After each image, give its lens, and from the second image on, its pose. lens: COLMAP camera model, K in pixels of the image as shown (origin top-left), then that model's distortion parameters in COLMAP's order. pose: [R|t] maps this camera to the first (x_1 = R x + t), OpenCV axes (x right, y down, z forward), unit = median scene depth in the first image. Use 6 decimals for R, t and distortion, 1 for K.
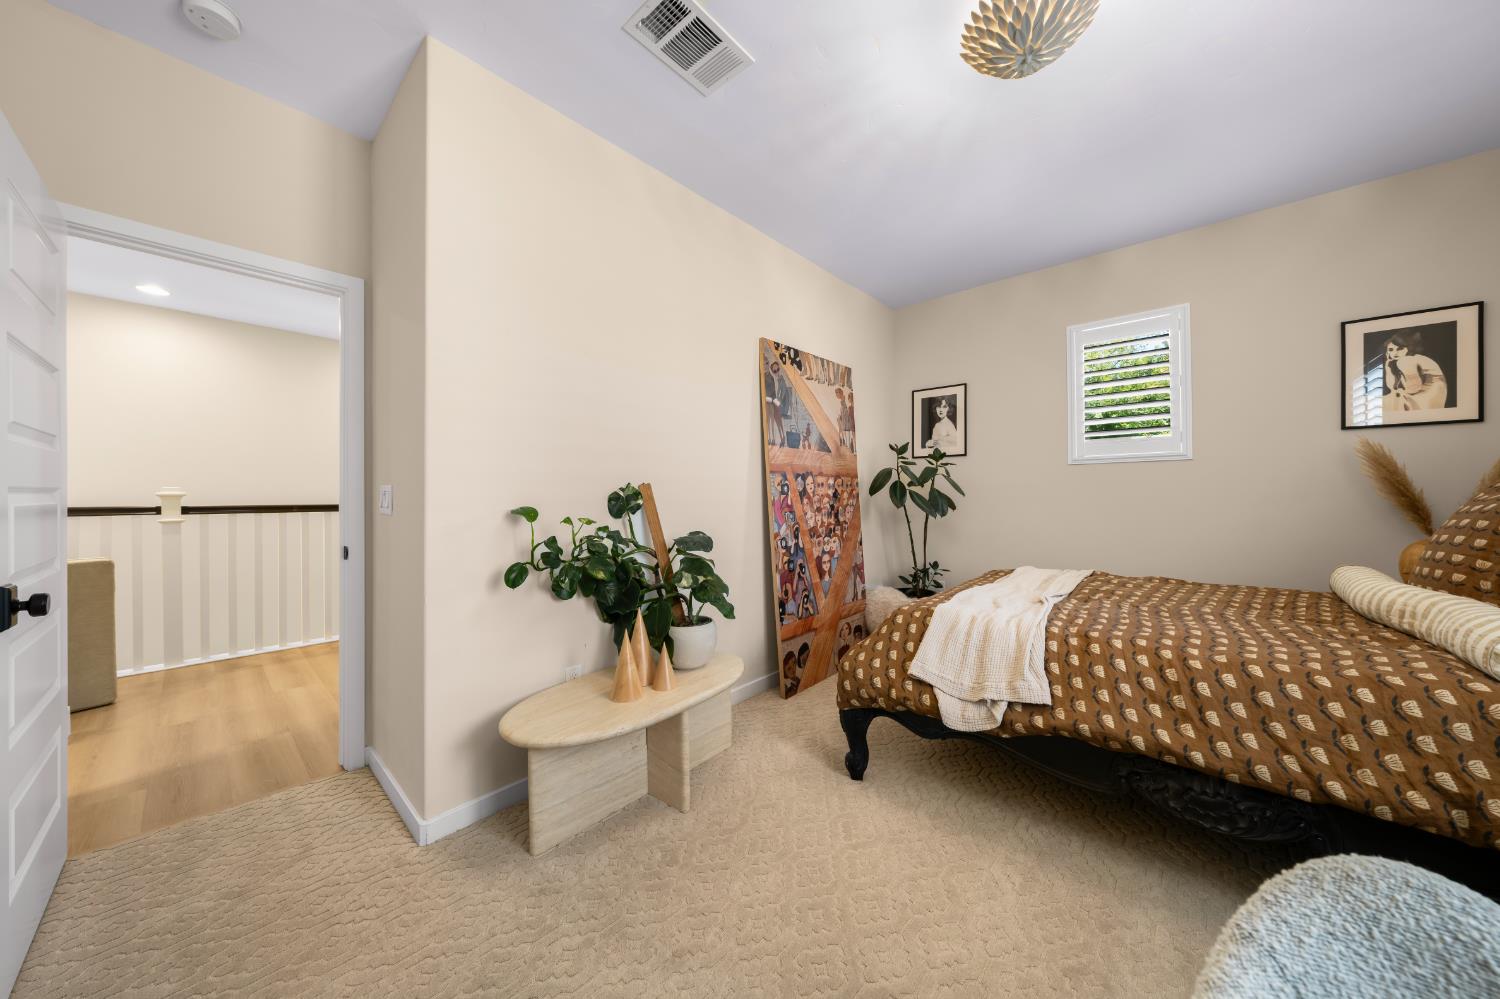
lens RADIAL K [[521.3, 0, 750.0], [0, 521.3, 499.5], [0, 0, 1]] dist [-0.000583, -0.000065]
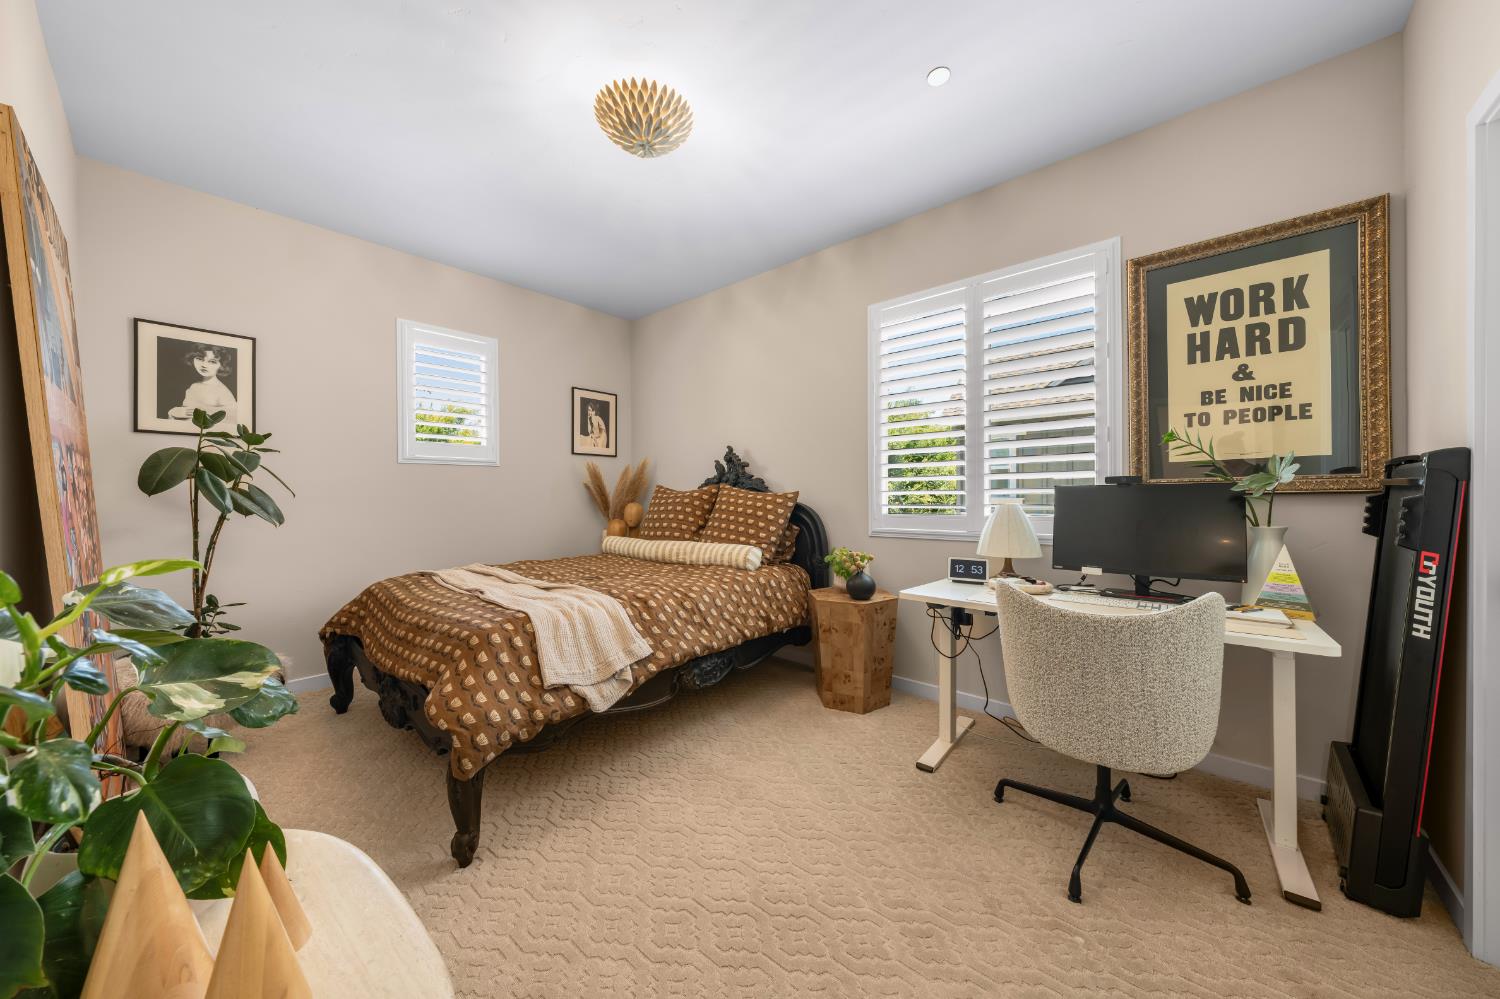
lens RADIAL K [[521.3, 0, 750.0], [0, 521.3, 499.5], [0, 0, 1]] dist [-0.000583, -0.000065]
pose [[-0.031611, -0.003928, 0.999493, -0.508454], [0.010016, 0.999941, 0.004247, 0.003728], [-0.999450, 0.010145, -0.031570, 0.542890]]
